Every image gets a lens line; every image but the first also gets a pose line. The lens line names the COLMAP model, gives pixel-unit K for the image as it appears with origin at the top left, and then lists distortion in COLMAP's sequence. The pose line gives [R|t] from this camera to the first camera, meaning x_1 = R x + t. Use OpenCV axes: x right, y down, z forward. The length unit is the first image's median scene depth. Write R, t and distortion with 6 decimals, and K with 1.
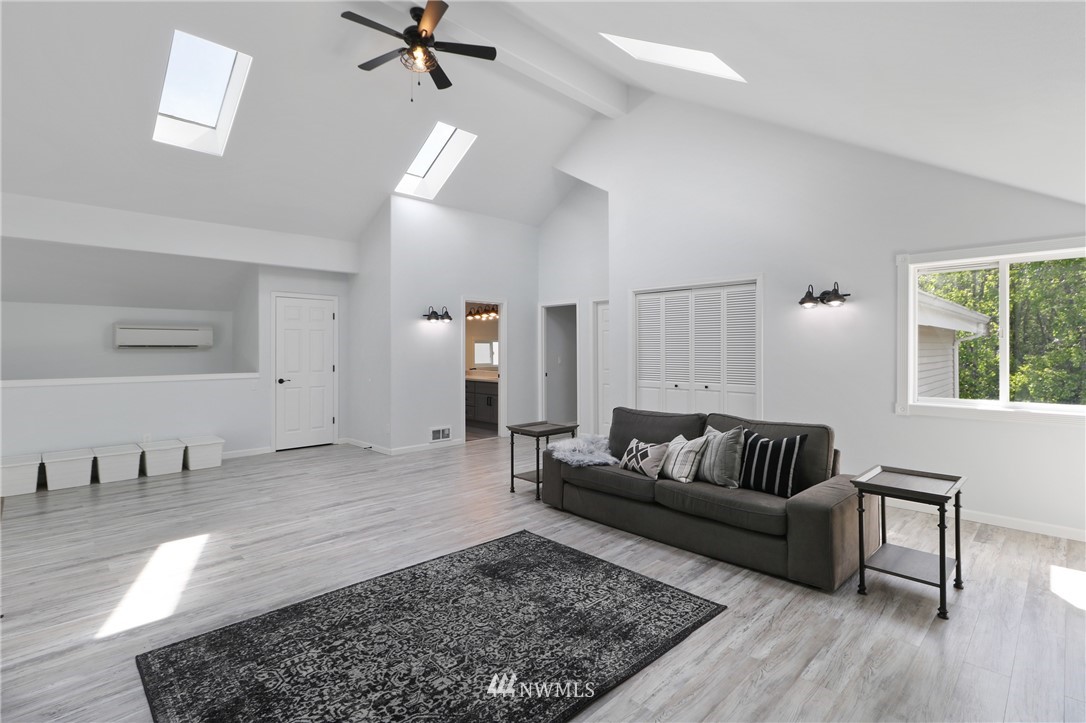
lens RADIAL K [[514.0, 0, 547.9], [0, 514.0, 353.3], [0, 0, 1]] dist [-0.000655, -0.000094]
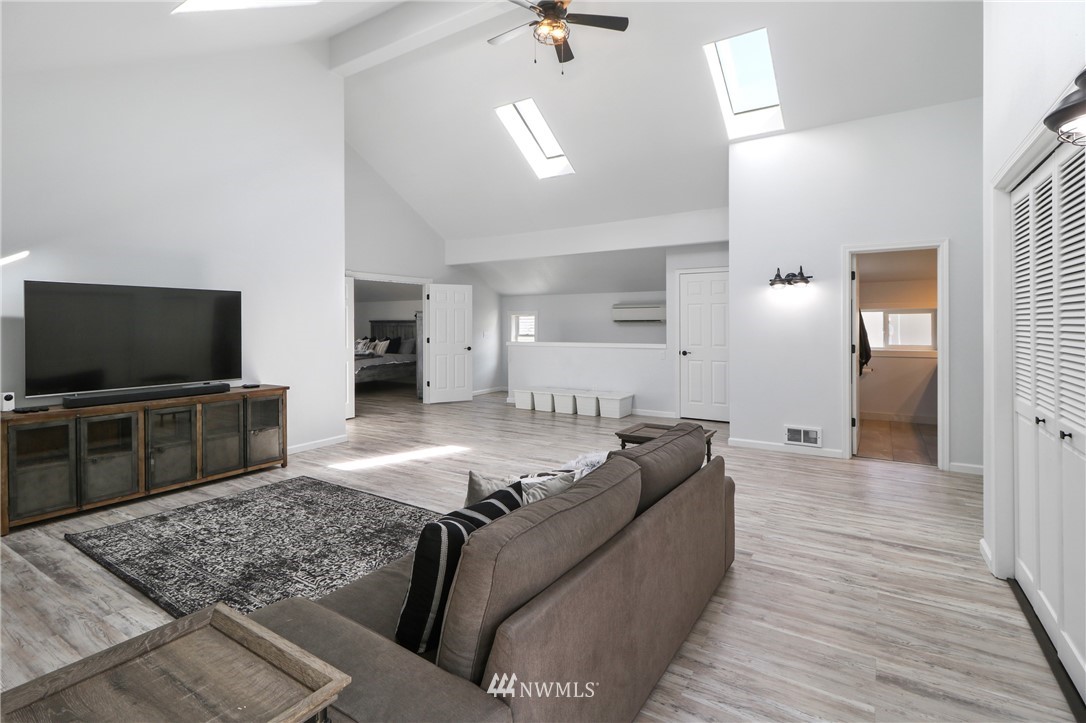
lens RADIAL K [[513.5, 0, 543.2], [0, 513.5, 327.4], [0, 0, 1]] dist [0.000009, 0.000133]
pose [[0.224758, 0.005124, -0.974401, 0.951621], [-0.004407, 0.999981, 0.004242, -0.005062], [0.974405, 0.003341, 0.224776, 1.015329]]
